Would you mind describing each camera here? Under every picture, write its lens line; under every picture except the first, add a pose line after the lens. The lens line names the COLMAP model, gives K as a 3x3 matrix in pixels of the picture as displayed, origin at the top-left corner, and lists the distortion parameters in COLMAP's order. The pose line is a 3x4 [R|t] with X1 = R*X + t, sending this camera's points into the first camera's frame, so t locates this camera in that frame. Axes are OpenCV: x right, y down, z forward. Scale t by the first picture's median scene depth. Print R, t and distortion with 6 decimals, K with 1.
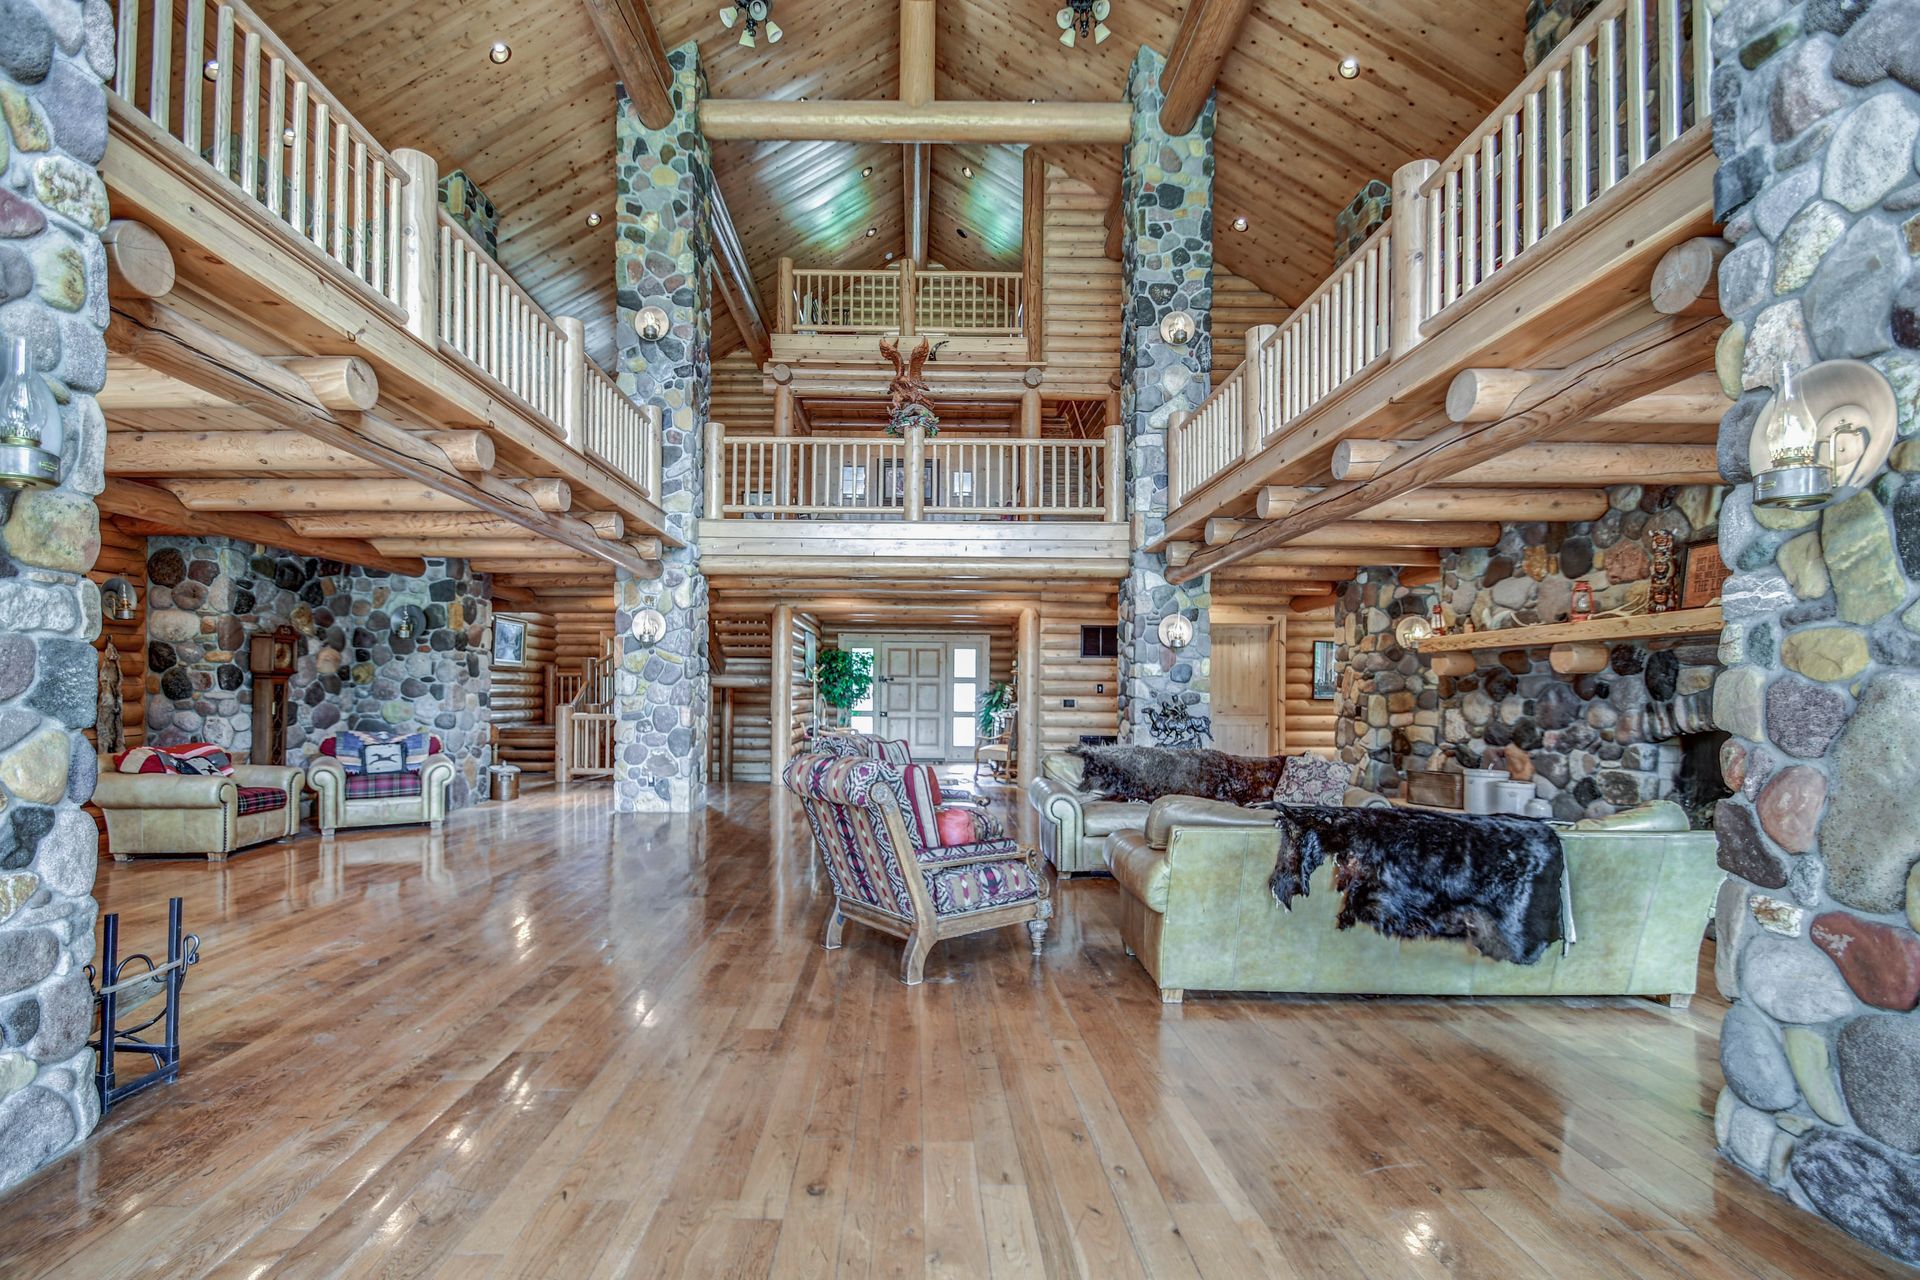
lens RADIAL K [[852.2, 0, 922.7], [0, 852.2, 692.7], [0, 0, 1]] dist [0.005674, -0.012099]
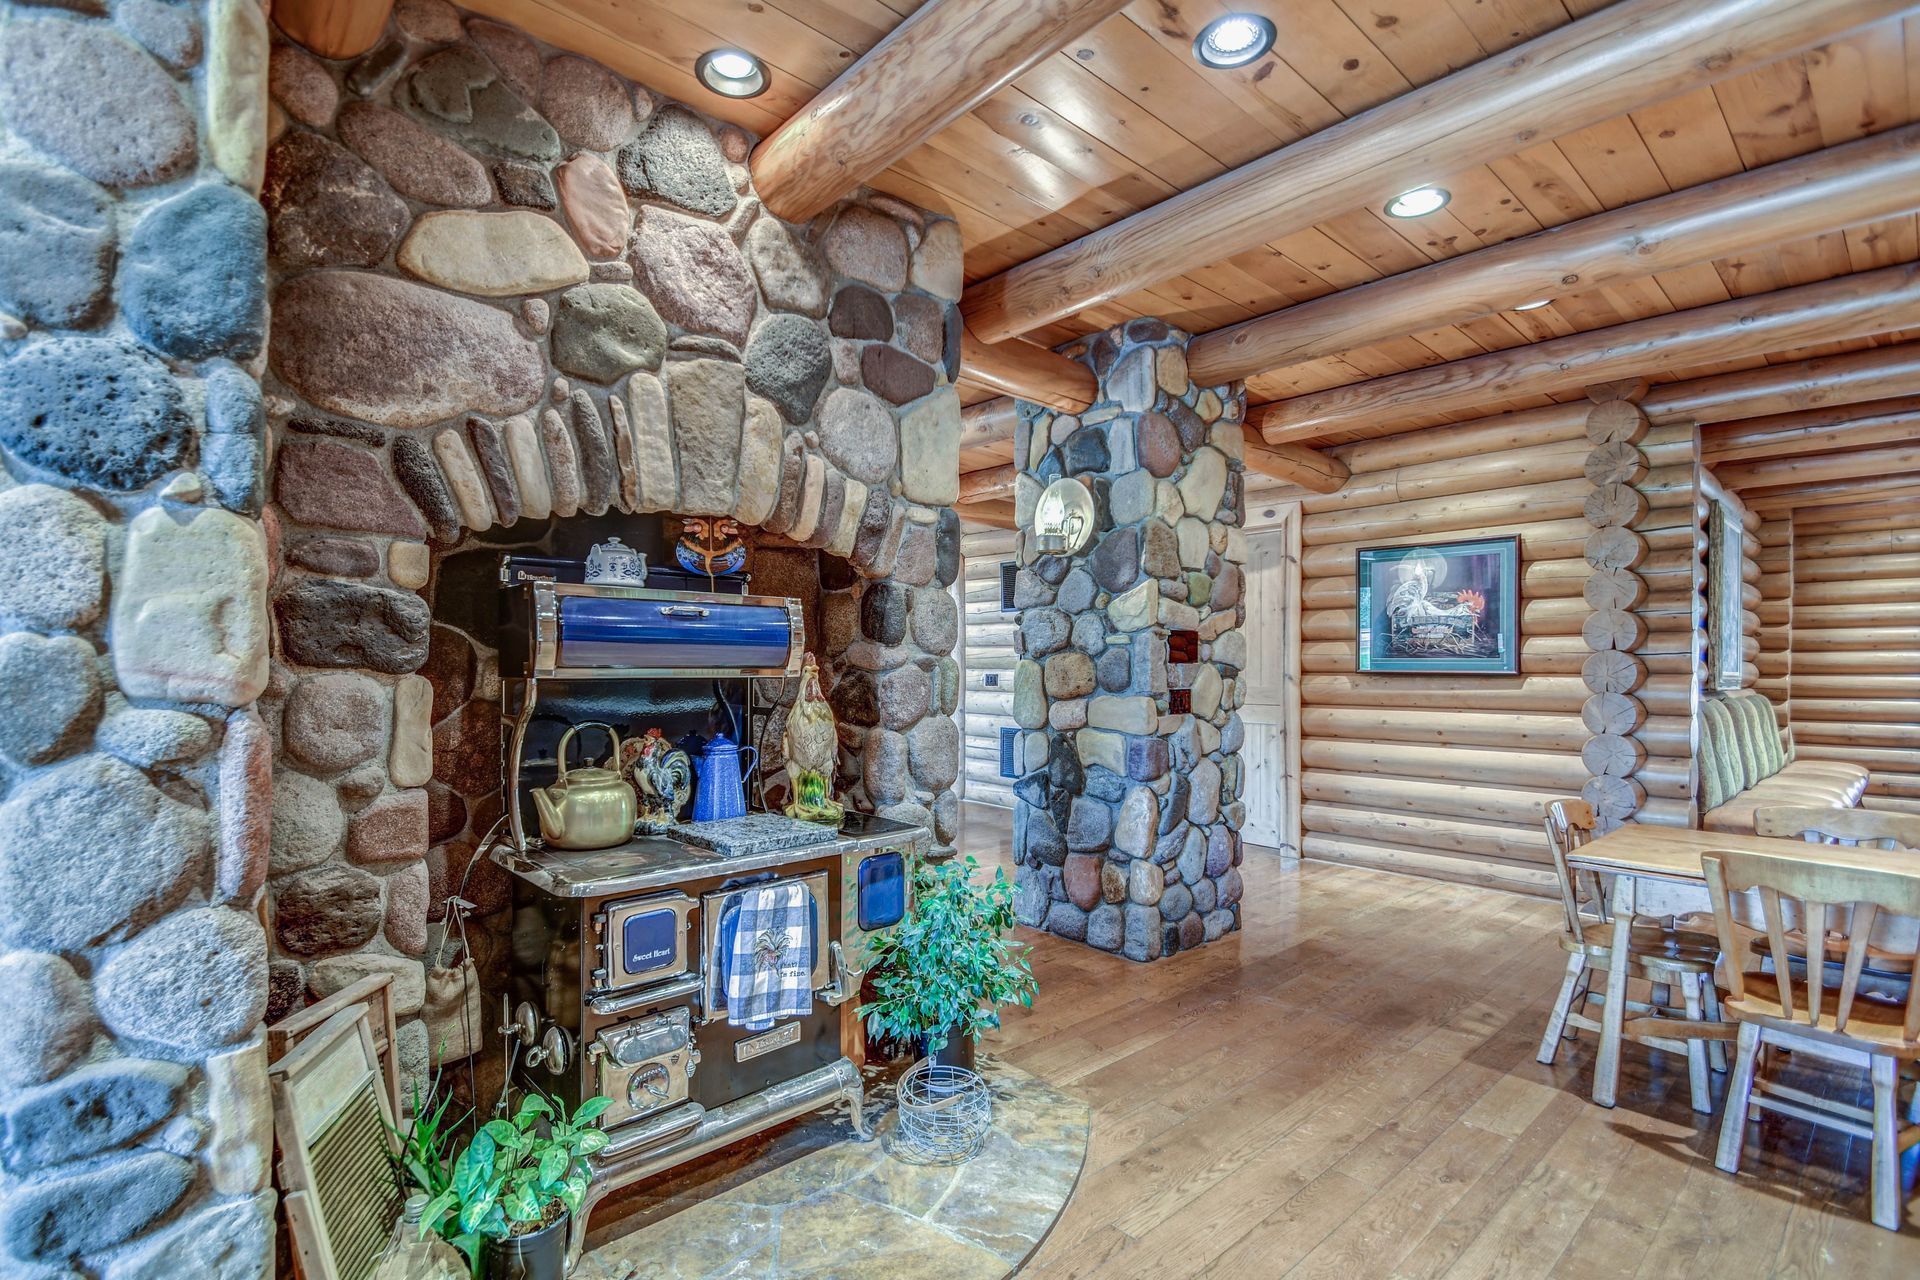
lens RADIAL K [[886.1, 0, 907.0], [0, 886.1, 673.1], [0, 0, 1]] dist [-0.007526, -0.002658]
pose [[0.639333, -0.002101, -0.768927, 0.872898], [0.000115, 0.999997, -0.002637, 0.011205], [0.768930, 0.001597, 0.639331, 0.645290]]
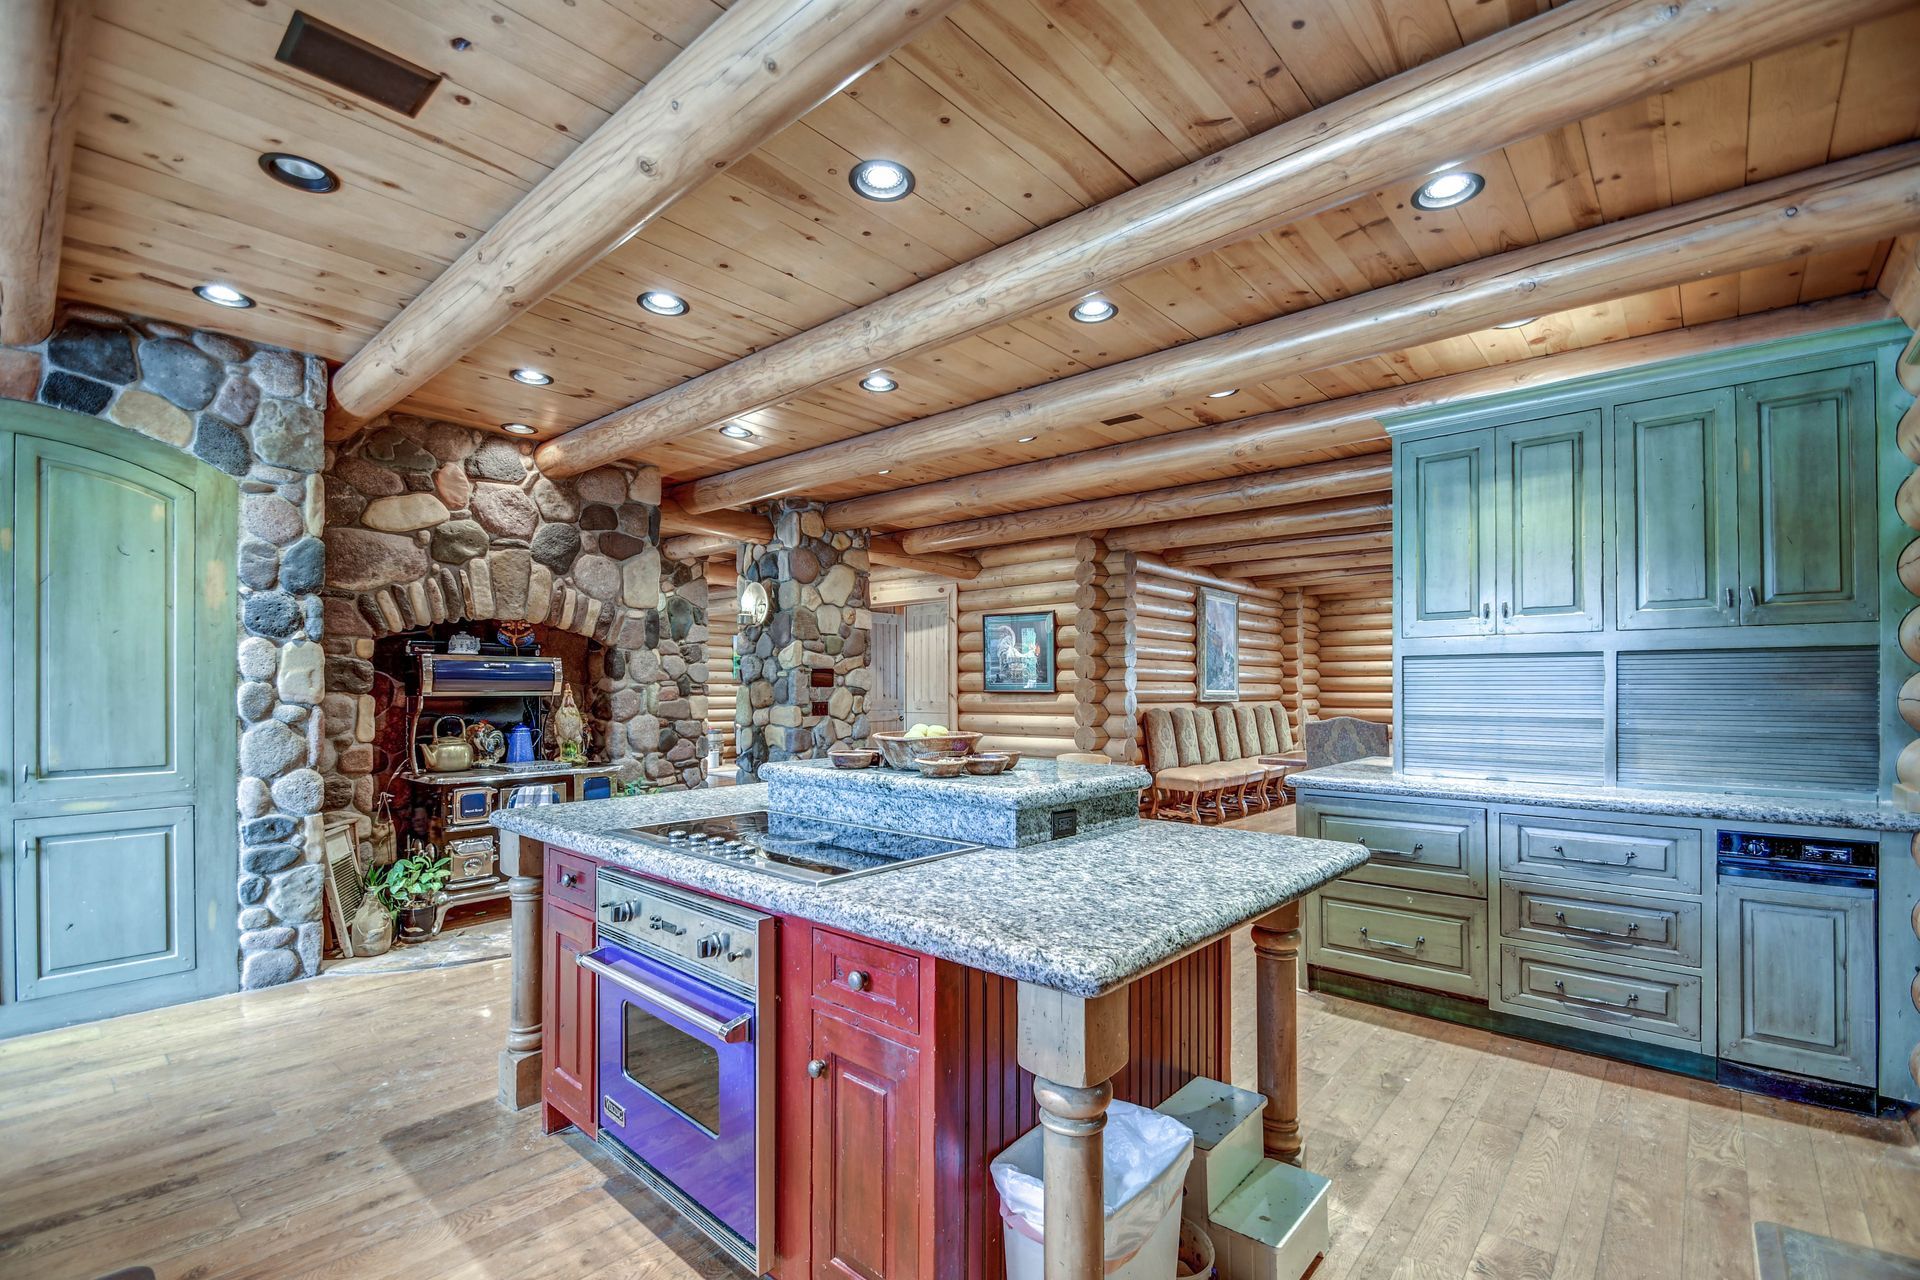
lens RADIAL K [[852.2, 0, 959.2], [0, 852.2, 679.5], [0, 0, 1]] dist [0.005674, -0.012099]
pose [[0.742521, -0.017414, -0.669596, 1.225076], [0.005979, 0.999794, -0.019371, 0.013910], [0.669796, 0.010380, 0.742473, 0.551169]]
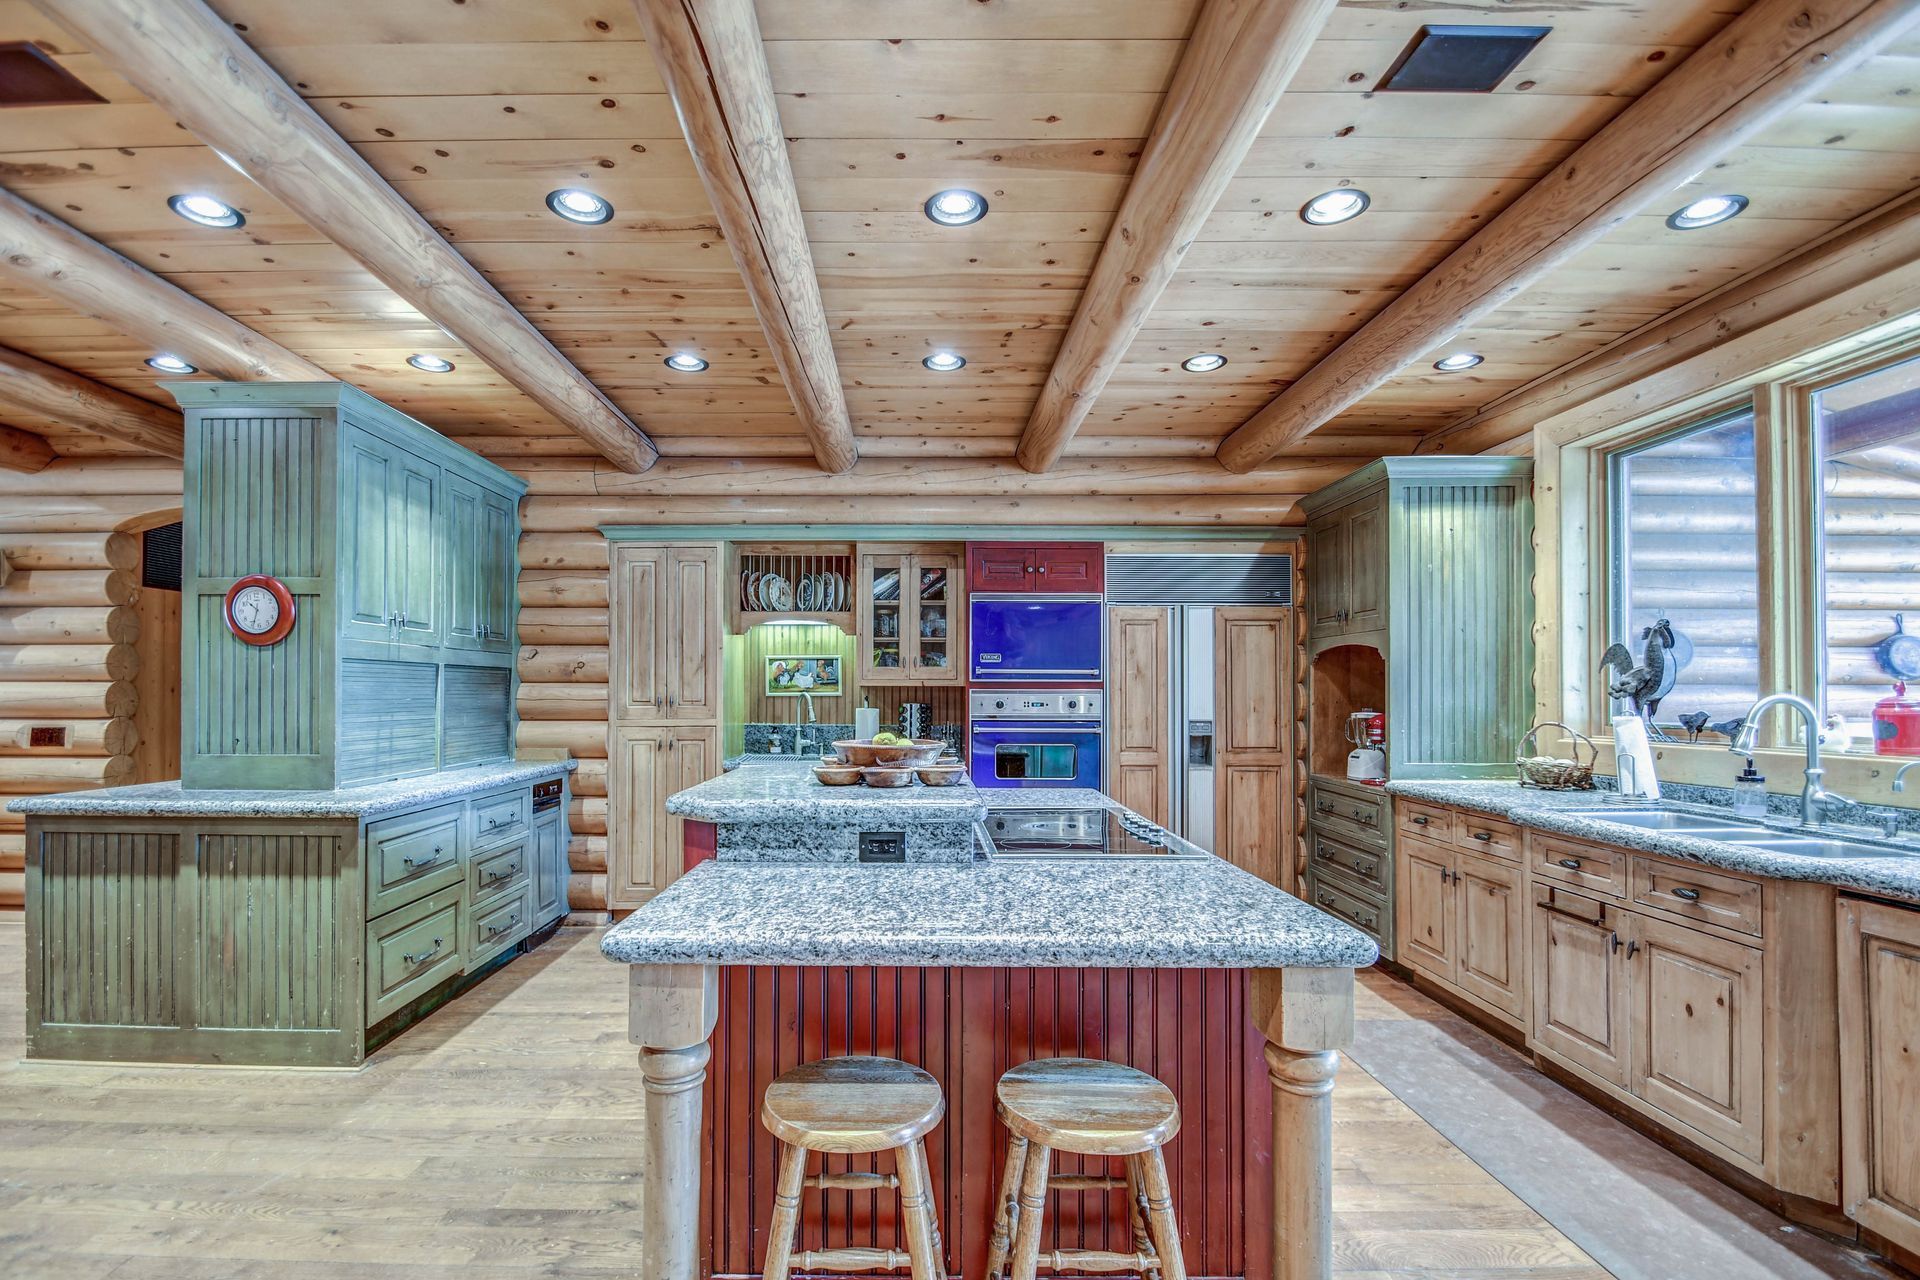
lens RADIAL K [[852.2, 0, 904.8], [0, 852.2, 687.8], [0, 0, 1]] dist [0.005674, -0.012099]
pose [[0.005743, -0.006016, 0.999965, 0.736640], [0.001322, 0.999981, 0.006009, 0.006942], [-0.999983, 0.001287, 0.005751, 0.755735]]
